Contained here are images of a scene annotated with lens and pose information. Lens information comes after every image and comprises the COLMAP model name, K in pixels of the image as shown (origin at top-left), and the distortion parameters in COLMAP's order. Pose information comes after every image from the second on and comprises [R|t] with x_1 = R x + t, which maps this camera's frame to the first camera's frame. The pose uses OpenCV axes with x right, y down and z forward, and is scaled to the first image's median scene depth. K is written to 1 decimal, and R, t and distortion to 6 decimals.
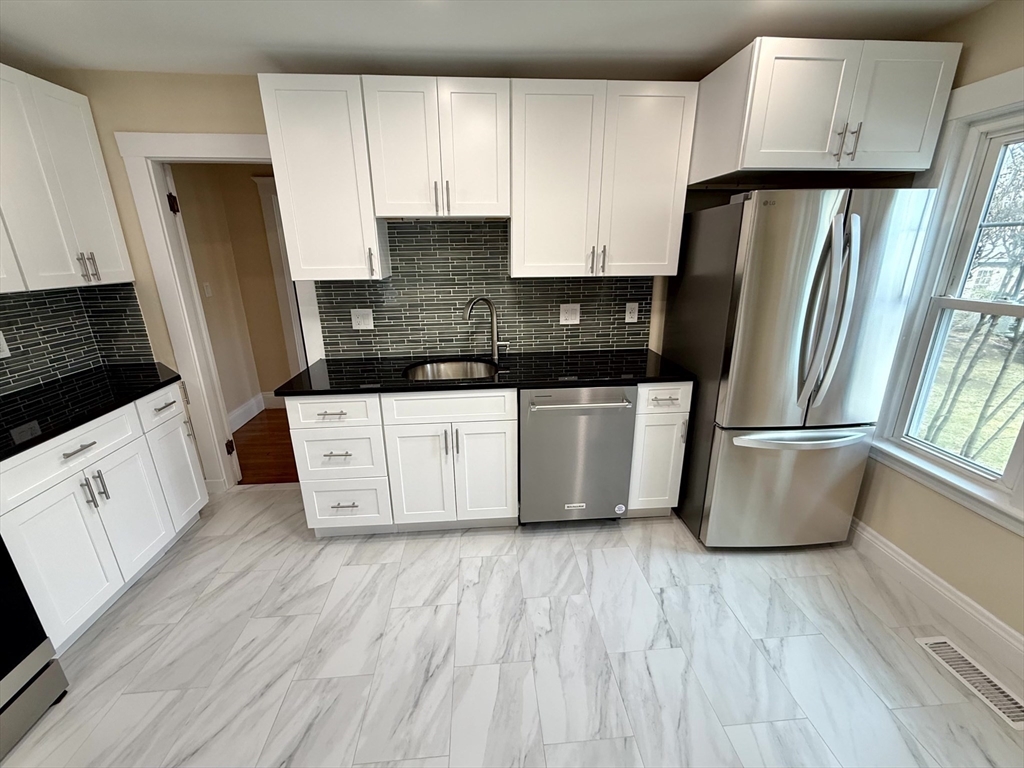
lens RADIAL K [[410.5, 0, 514.5], [0, 410.5, 380.9], [0, 0, 1]] dist [-0.001534, 0.000102]
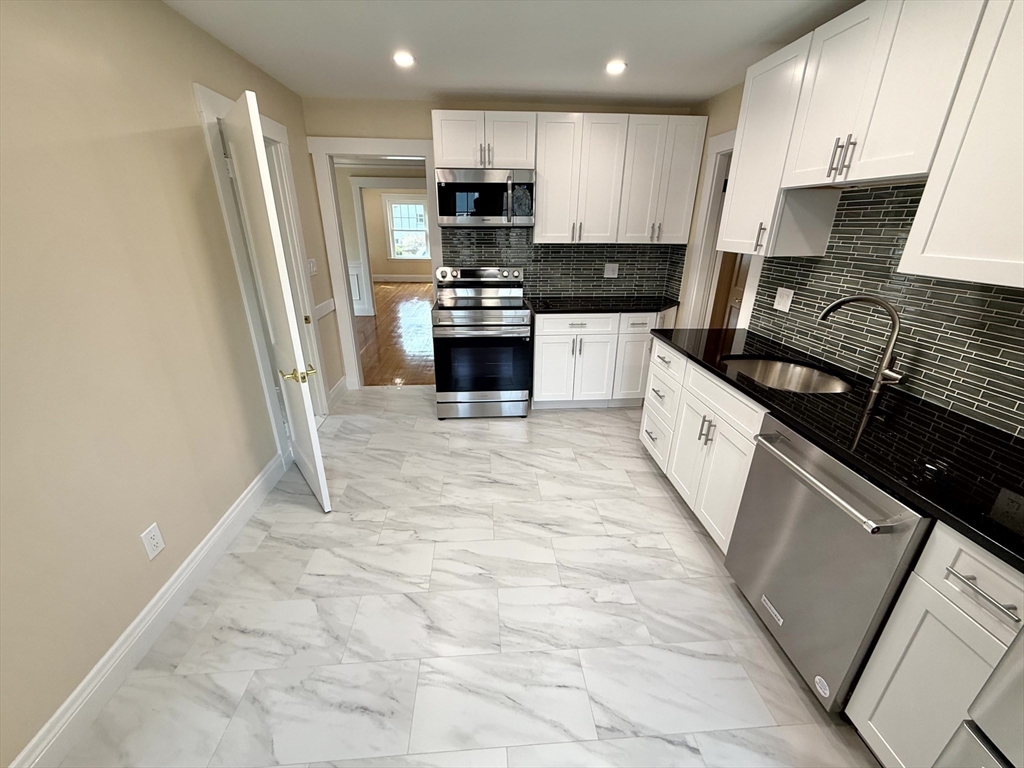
lens RADIAL K [[410.5, 0, 514.5], [0, 410.5, 380.9], [0, 0, 1]] dist [-0.001534, 0.000102]
pose [[0.004323, 0.371290, -0.928507, 0.736627], [-0.310327, 0.883172, 0.351717, -0.161318], [0.950620, 0.286620, 0.119039, 0.457992]]
